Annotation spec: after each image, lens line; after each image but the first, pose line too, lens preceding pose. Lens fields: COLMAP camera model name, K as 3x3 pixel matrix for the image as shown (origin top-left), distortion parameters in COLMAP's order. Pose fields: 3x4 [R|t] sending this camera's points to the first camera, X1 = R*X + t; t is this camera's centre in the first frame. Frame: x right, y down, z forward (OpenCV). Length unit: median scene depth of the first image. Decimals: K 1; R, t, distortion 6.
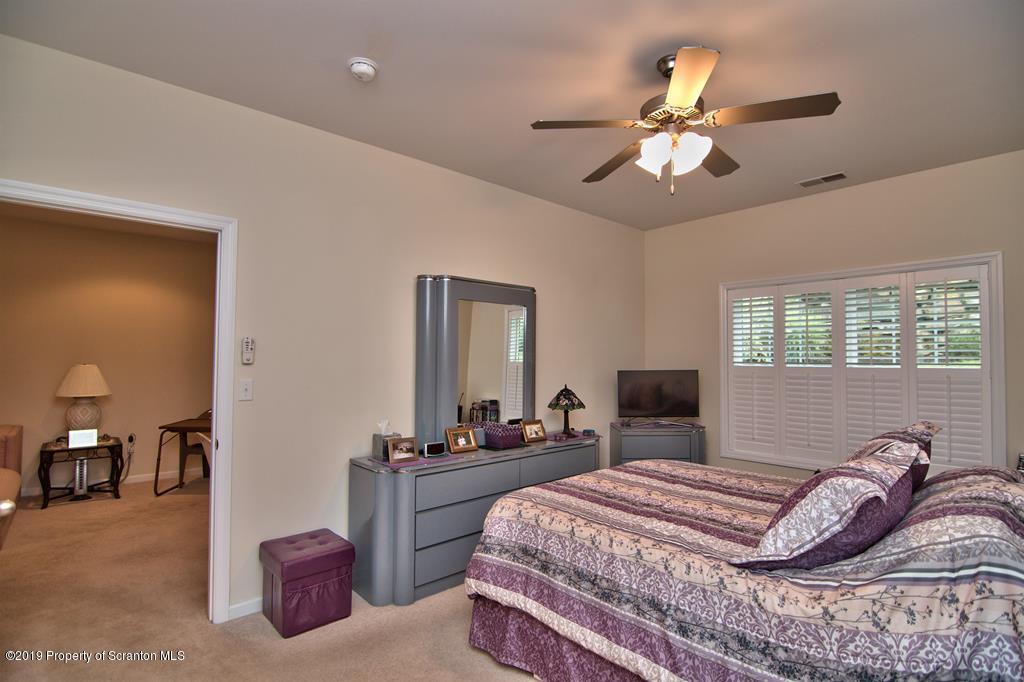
lens RADIAL K [[499.6, 0, 514.3], [0, 499.6, 350.9], [0, 0, 1]] dist [-0.015594, -0.000684]
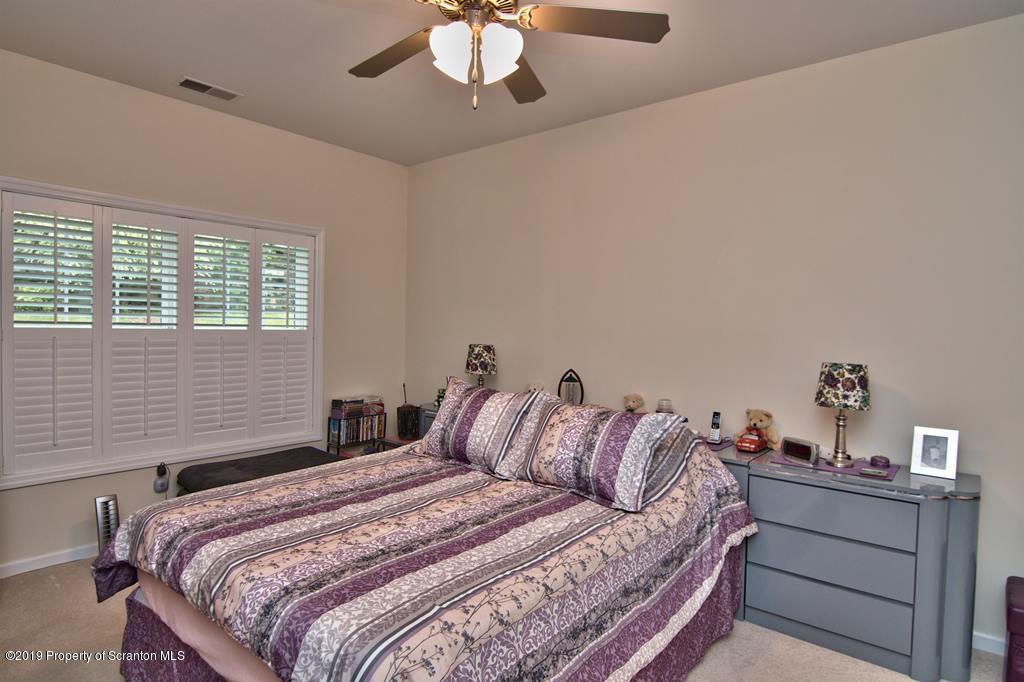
lens RADIAL K [[555.1, 0, 512.1], [0, 555.1, 344.5], [0, 0, 1]] dist [-0.000246, -0.001047]
pose [[-0.161695, -0.035462, 0.986203, -0.484921], [-0.040968, 0.998734, 0.029196, 0.015471], [-0.985990, -0.035682, -0.162944, 0.972383]]
